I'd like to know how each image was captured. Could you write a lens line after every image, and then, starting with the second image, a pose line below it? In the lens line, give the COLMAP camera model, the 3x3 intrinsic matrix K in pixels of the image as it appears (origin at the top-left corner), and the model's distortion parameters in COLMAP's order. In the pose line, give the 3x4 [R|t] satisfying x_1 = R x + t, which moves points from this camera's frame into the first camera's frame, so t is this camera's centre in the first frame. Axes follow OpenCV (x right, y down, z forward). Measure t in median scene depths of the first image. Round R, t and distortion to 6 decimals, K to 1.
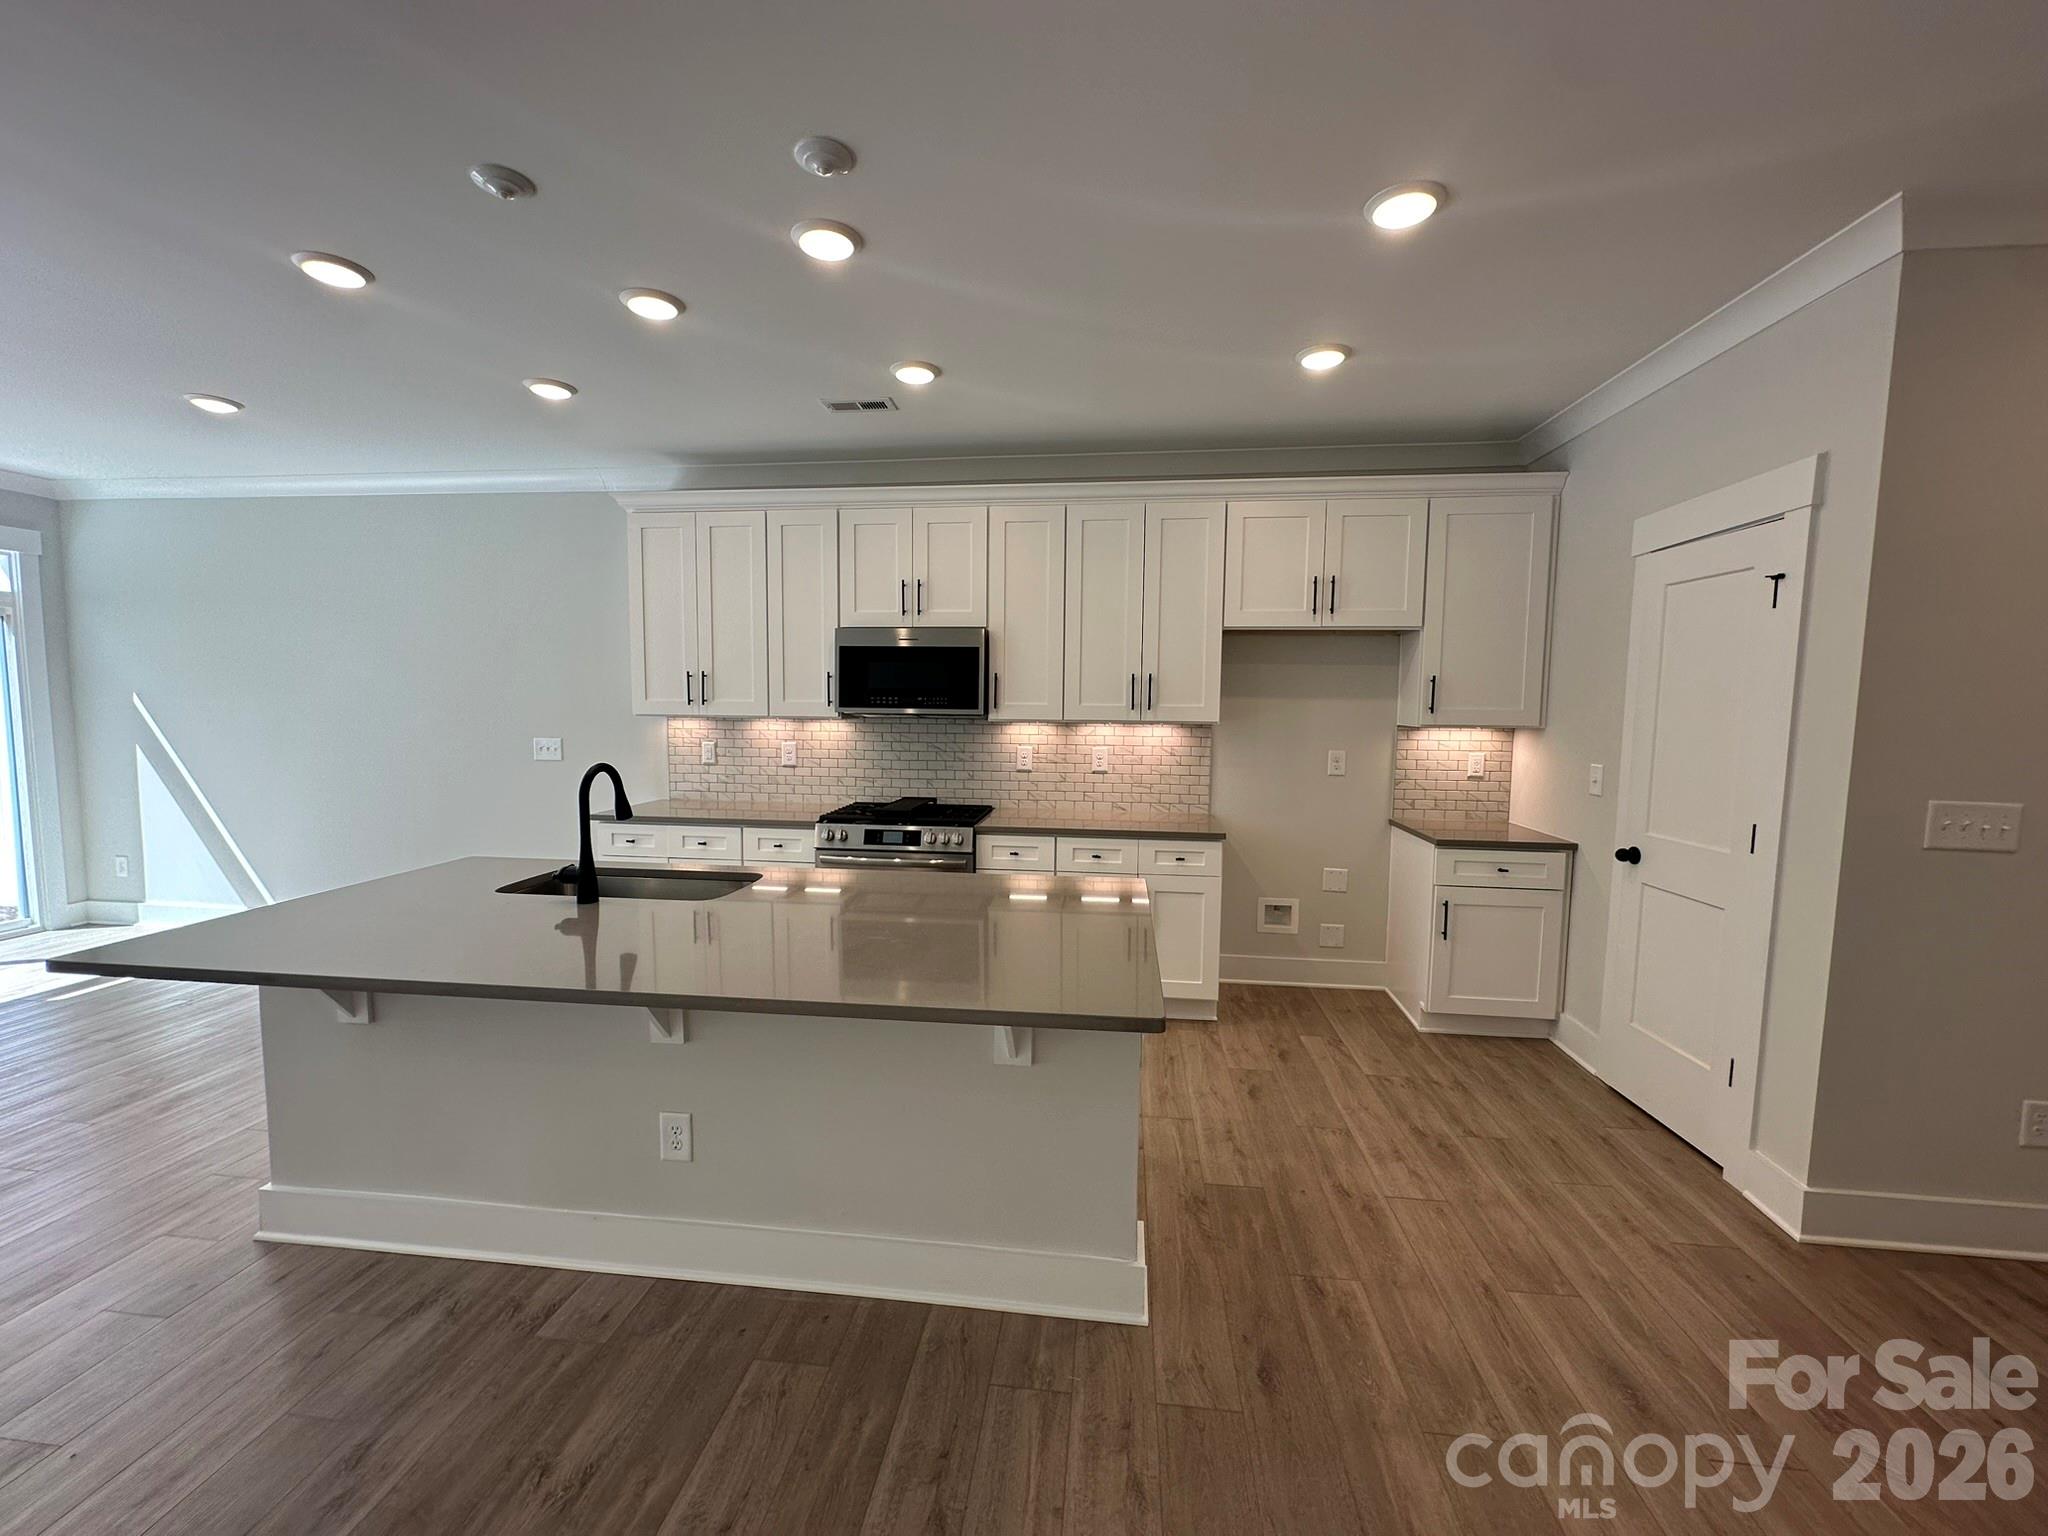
lens RADIAL K [[814.4, 0, 1015.8], [0, 814.4, 767.8], [0, 0, 1]] dist [-0.001533, -0.000545]
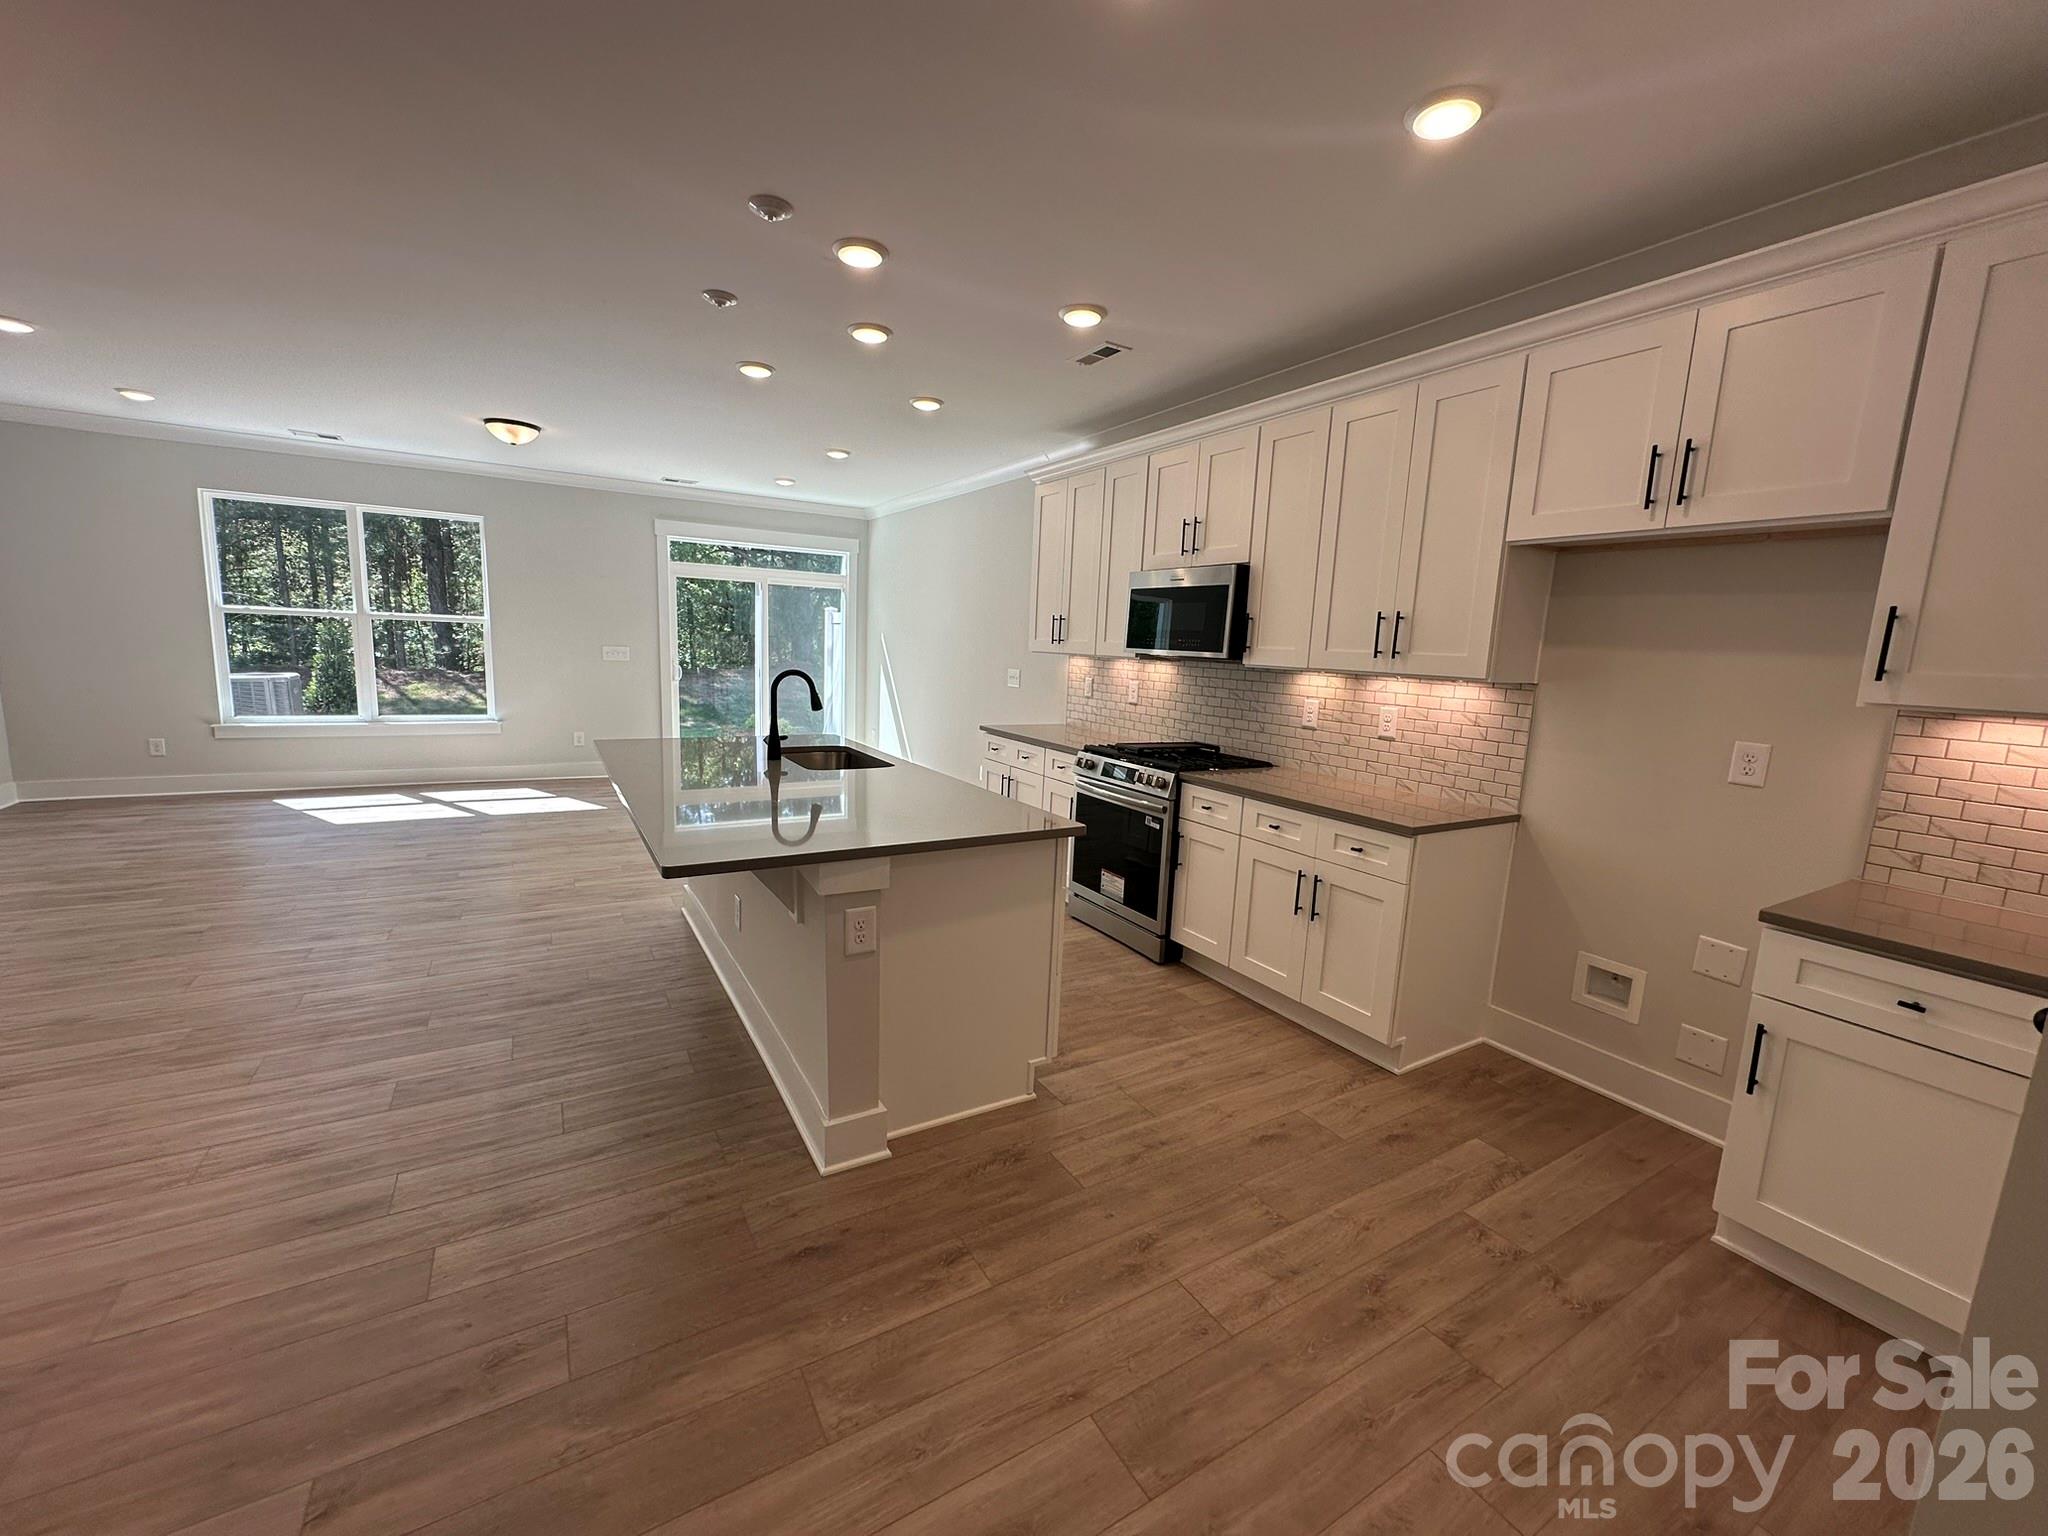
lens RADIAL K [[814.4, 0, 1025.4], [0, 814.4, 767.5], [0, 0, 1]] dist [-0.001533, -0.000545]
pose [[0.612013, 0.136403, -0.778995, 0.547929], [-0.099669, 0.990463, 0.095126, -0.007558], [0.784542, 0.019423, 0.619772, 0.243650]]
